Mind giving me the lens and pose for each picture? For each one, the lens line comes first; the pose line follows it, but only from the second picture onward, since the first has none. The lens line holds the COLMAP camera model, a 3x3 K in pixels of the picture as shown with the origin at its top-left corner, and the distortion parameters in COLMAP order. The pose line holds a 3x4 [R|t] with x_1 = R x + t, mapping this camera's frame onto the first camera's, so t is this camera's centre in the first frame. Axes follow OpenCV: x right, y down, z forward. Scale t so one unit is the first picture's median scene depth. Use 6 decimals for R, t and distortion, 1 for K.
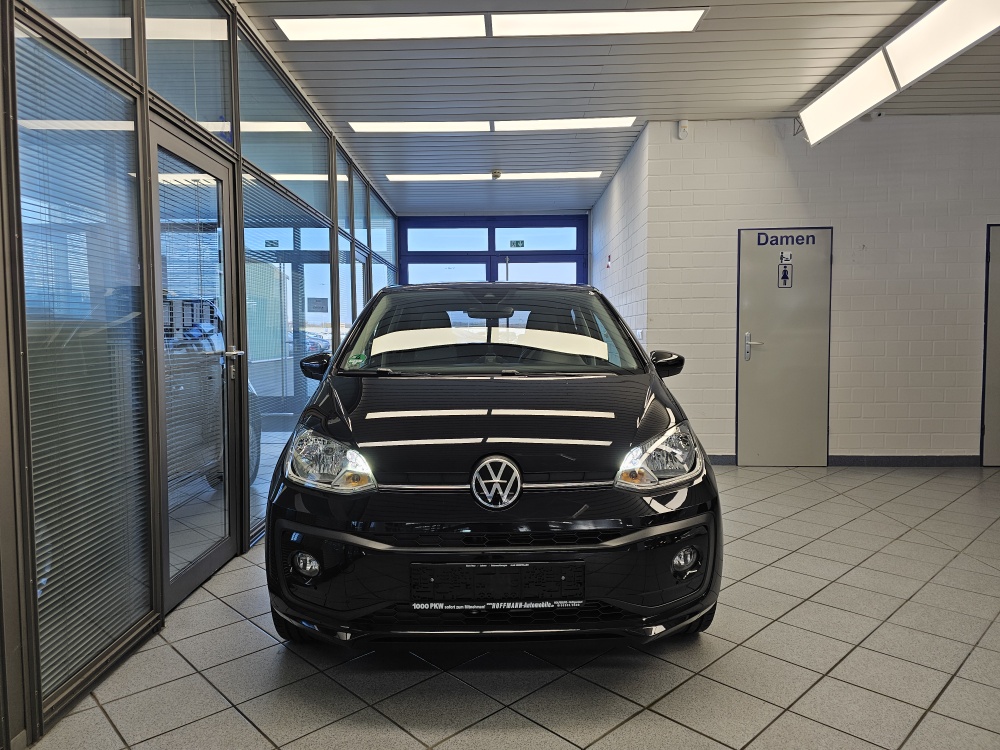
lens RADIAL K [[680.4, 0, 502.2], [0, 680.4, 376.9], [0, 0, 1]] dist [0.061487, -0.059001]
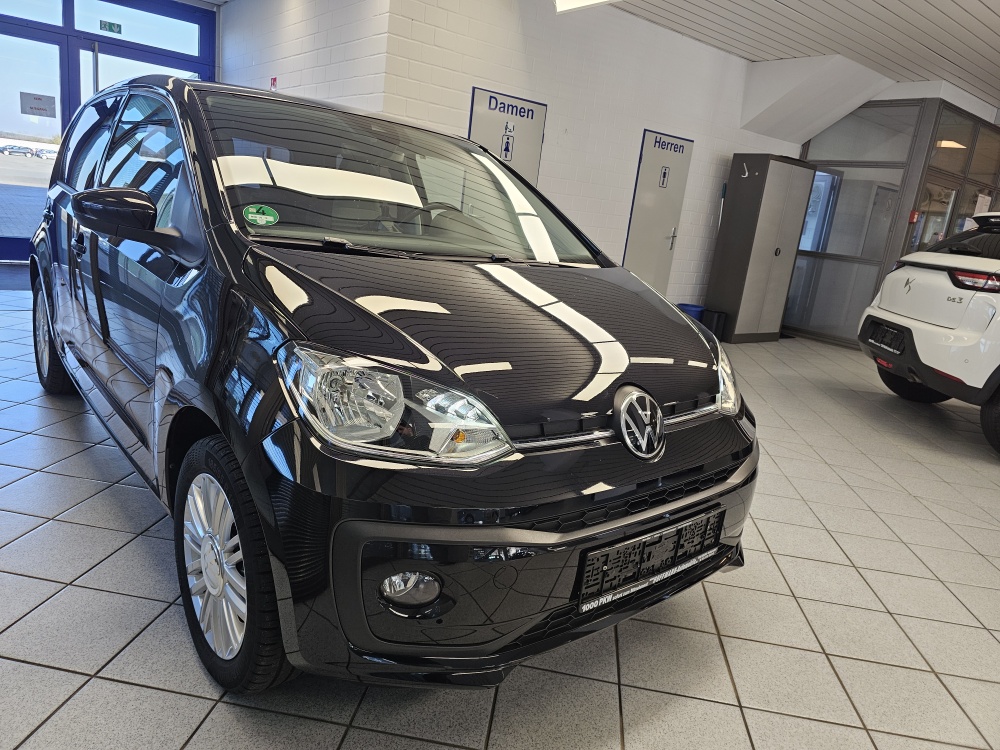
lens RADIAL K [[680.4, 0, 500.3], [0, 680.4, 372.6], [0, 0, 1]] dist [0.061487, -0.059001]
pose [[0.761543, -0.059840, 0.645346, -0.246118], [-0.078558, 0.979864, 0.183560, -0.011341], [-0.643336, -0.190486, 0.741508, 0.220971]]
